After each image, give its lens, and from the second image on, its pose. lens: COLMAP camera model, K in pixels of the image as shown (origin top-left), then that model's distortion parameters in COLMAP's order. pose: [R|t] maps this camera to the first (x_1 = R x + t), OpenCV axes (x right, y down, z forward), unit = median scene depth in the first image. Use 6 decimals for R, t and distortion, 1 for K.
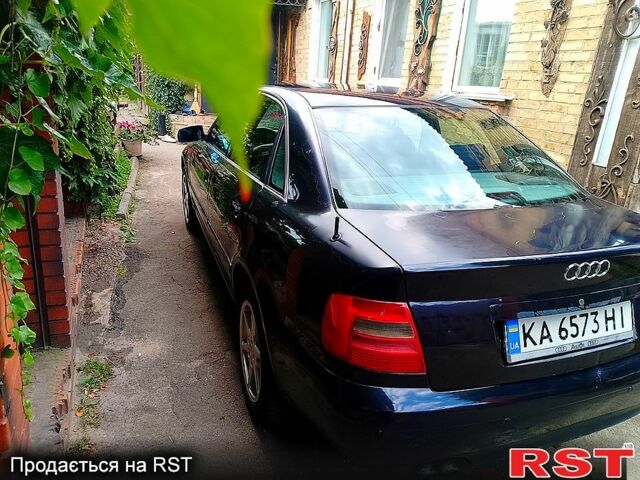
lens RADIAL K [[484.1, 0, 320.0], [0, 484.1, 240.0], [0, 0, 1]] dist [0.010869, -0.007596]
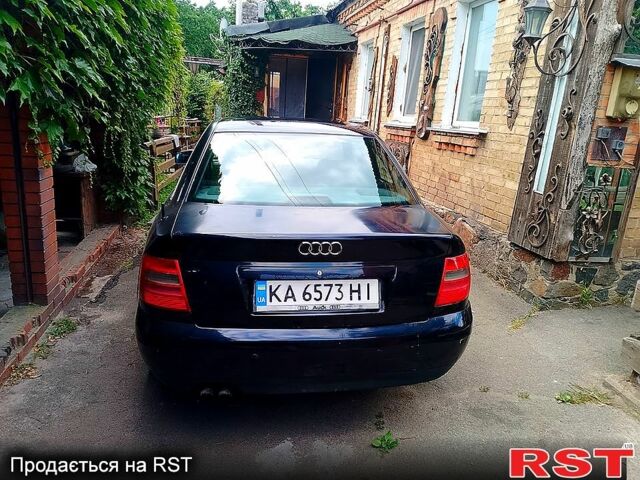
lens RADIAL K [[484.1, 0, 320.0], [0, 484.1, 240.0], [0, 0, 1]] dist [0.010869, -0.007596]
pose [[0.975532, 0.051373, -0.213771, 0.352268], [-0.067593, 0.995305, -0.069269, 0.056091], [0.209209, 0.082023, 0.974425, -0.124017]]
